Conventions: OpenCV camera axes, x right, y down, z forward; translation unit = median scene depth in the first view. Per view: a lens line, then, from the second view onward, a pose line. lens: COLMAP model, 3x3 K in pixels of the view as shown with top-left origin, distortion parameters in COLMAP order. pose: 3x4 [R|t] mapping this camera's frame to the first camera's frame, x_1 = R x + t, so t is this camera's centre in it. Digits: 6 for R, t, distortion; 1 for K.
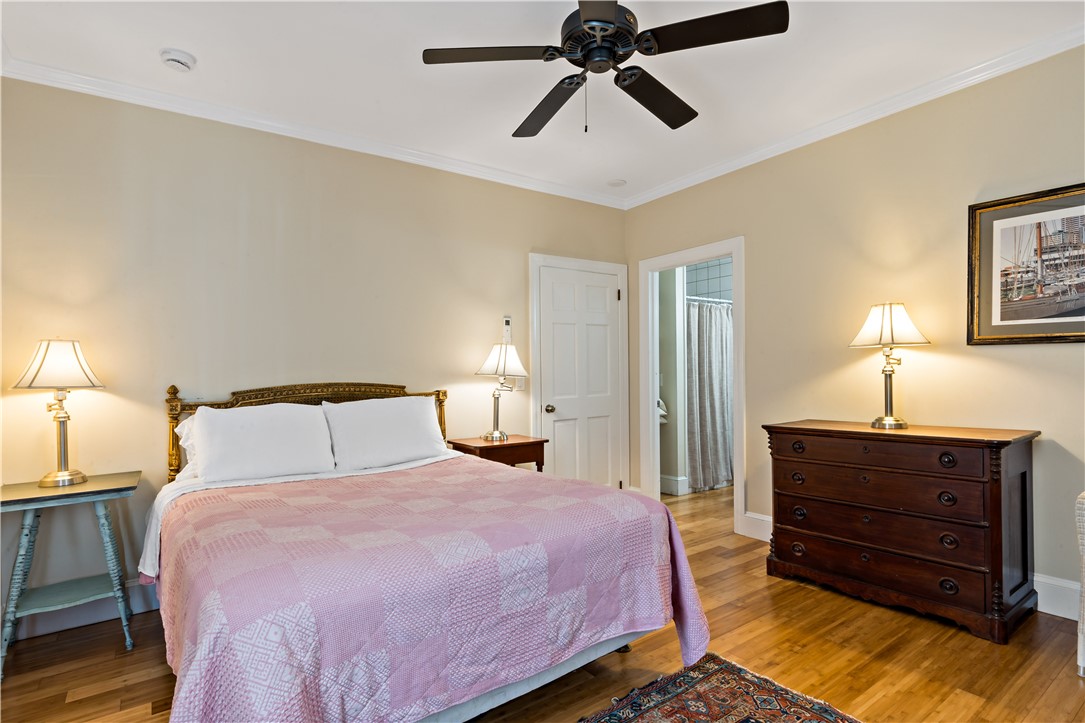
lens RADIAL K [[551.4, 0, 540.4], [0, 551.4, 373.2], [0, 0, 1]] dist [-0.000621, 0.000154]
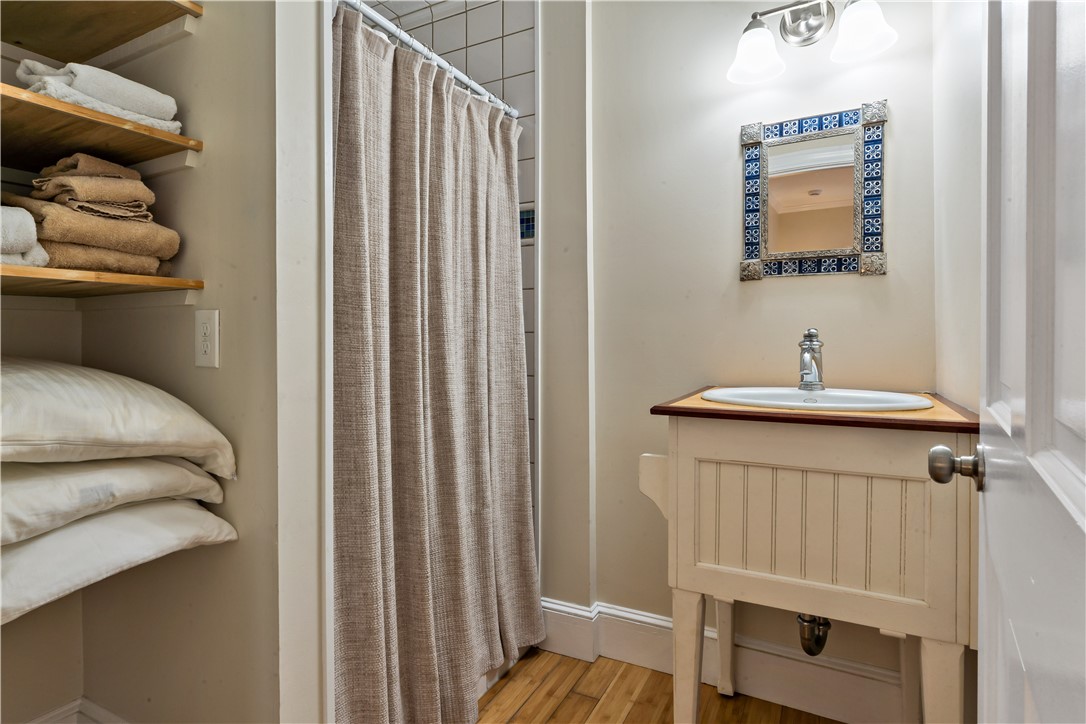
lens RADIAL K [[572.1, 0, 544.2], [0, 572.1, 349.2], [0, 0, 1]] dist [0.000626, 0.000589]
pose [[0.893063, -0.001744, 0.449929, 0.385868], [-0.010385, 0.999646, 0.024487, 0.015361], [-0.449813, -0.026541, 0.892728, 1.220314]]
